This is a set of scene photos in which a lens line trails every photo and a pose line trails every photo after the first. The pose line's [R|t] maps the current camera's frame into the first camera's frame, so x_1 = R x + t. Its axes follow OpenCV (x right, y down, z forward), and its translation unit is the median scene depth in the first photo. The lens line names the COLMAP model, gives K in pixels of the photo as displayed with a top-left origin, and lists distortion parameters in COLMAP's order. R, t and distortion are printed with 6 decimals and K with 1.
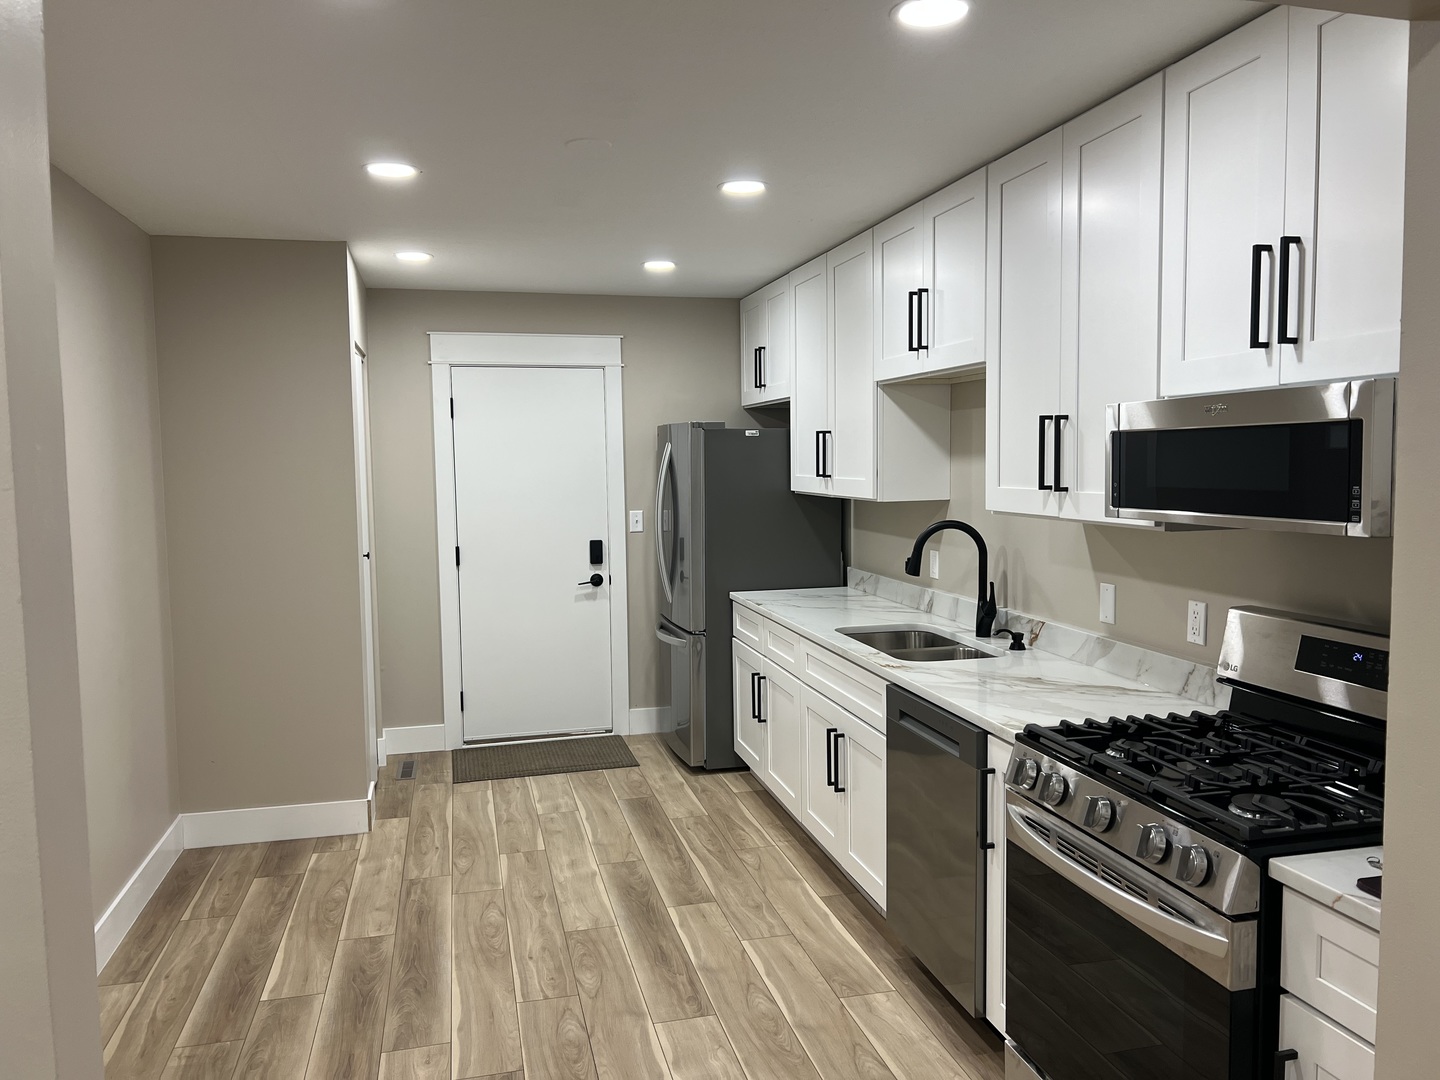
lens RADIAL K [[1083.5, 0, 723.6], [0, 1083.5, 542.0], [0, 0, 1]] dist [0.017478, -0.013972]
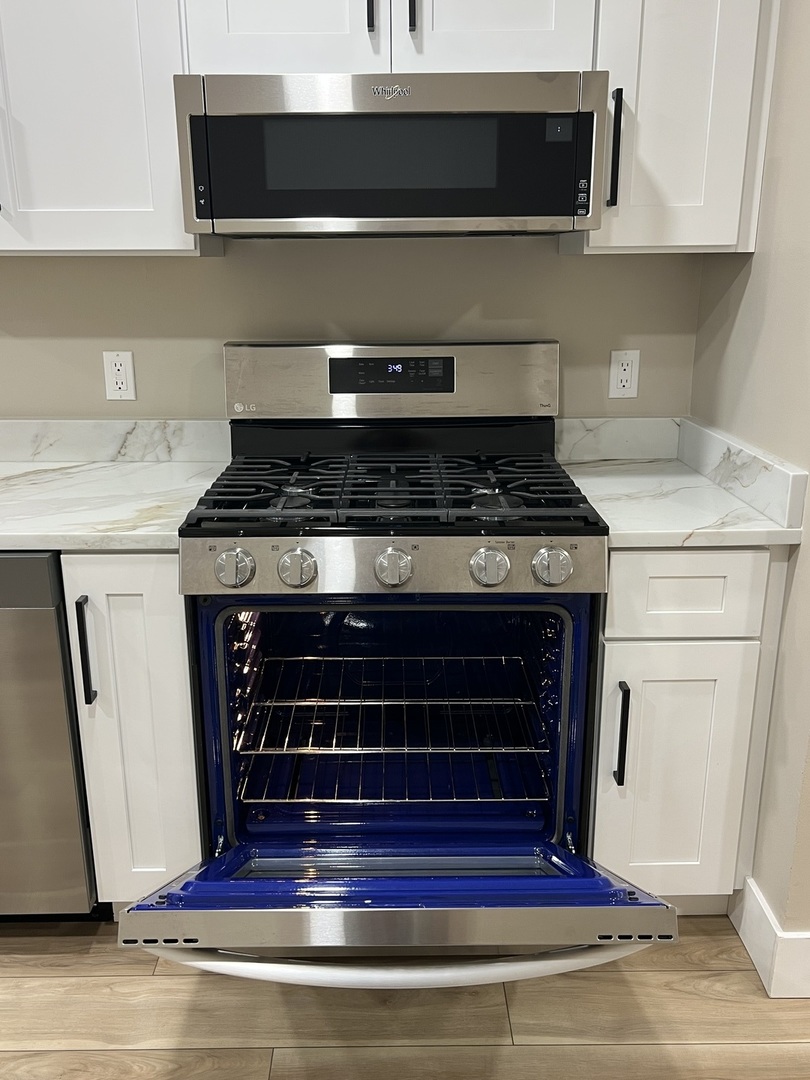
lens RADIAL K [[920.1, 0, 404.4], [0, 920.1, 541.2], [0, 0, 1]] dist [0.038030, -0.023002]
pose [[0.230167, -0.269727, 0.935024, -0.262802], [0.075164, 0.962878, 0.259260, 0.026603], [-0.970244, 0.010607, 0.241897, 0.609120]]
